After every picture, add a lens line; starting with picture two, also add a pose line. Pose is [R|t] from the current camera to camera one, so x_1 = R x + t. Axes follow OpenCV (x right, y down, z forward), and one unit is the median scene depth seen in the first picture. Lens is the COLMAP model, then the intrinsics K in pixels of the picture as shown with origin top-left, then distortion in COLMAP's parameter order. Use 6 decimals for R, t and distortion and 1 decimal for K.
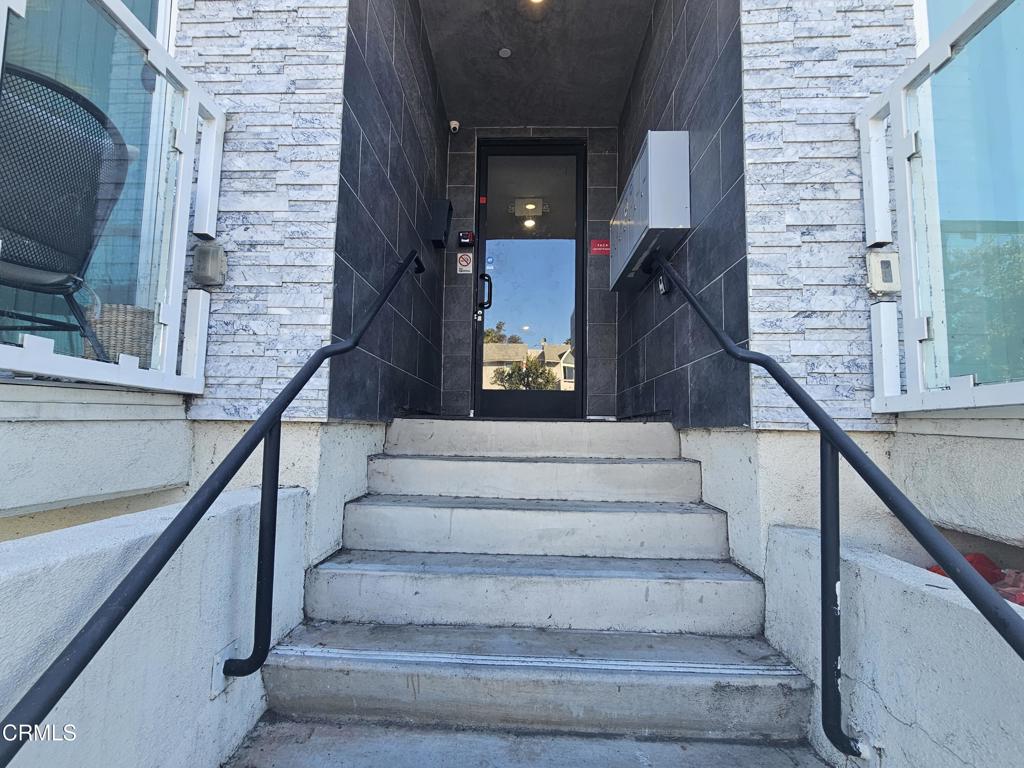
lens RADIAL K [[487.3, 0, 505.8], [0, 487.3, 386.3], [0, 0, 1]] dist [0.002064, -0.000002]
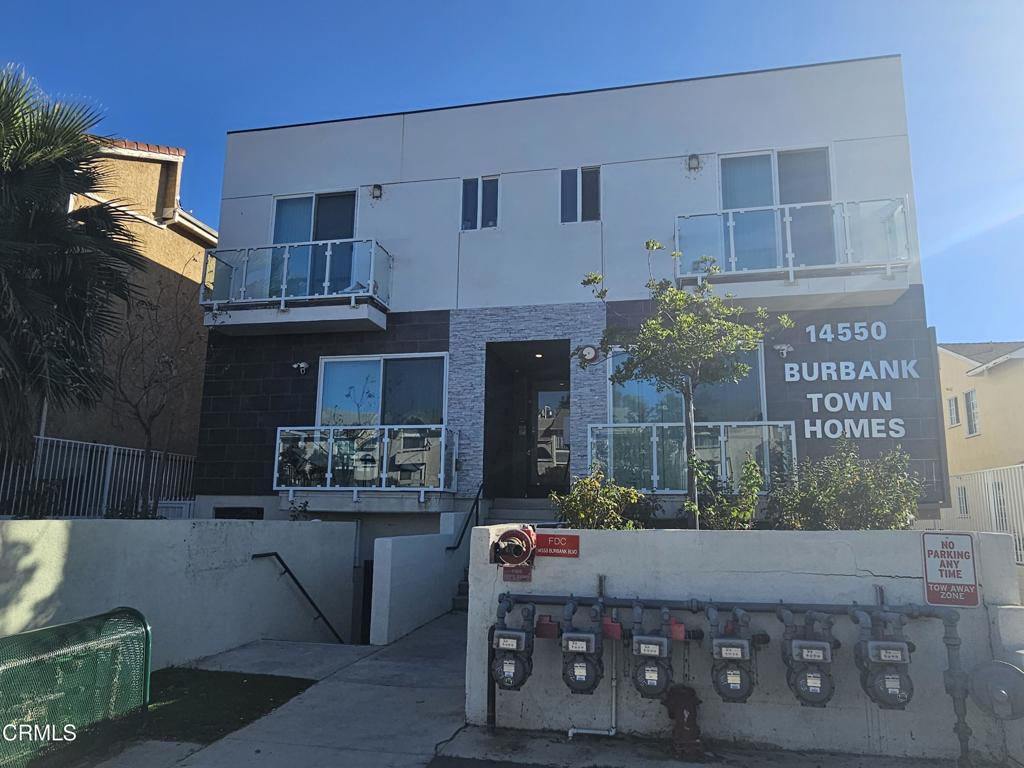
lens RADIAL K [[656.4, 0, 518.3], [0, 656.4, 393.7], [0, 0, 1]] dist [-0.012460, 0.002695]
pose [[0.984606, -0.035649, -0.171114, 1.044632], [0.021848, 0.996403, -0.081874, -0.392797], [0.173417, 0.076875, 0.981843, -5.006811]]
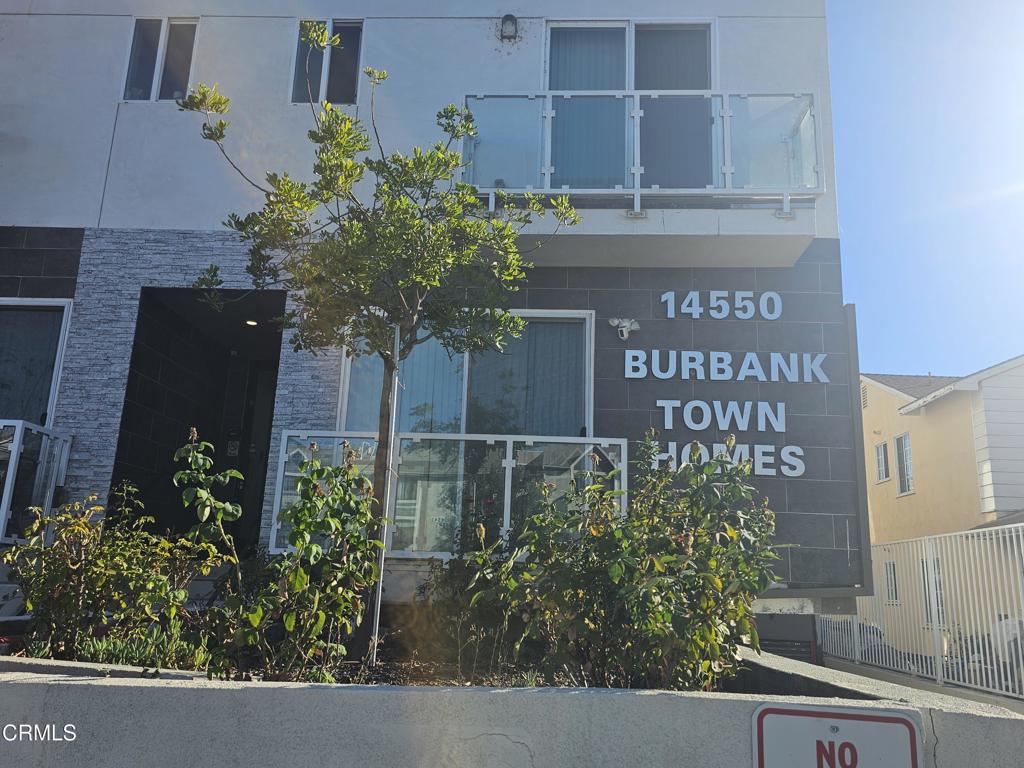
lens RADIAL K [[808.1, 0, 512.0], [0, 808.1, 380.4], [0, 0, 1]] dist [0.041185, -0.014927]
pose [[0.999815, 0.015044, -0.012013, 1.802569], [-0.016635, 0.989199, -0.145633, -0.265536], [0.009692, 0.145806, 0.989266, -3.305981]]
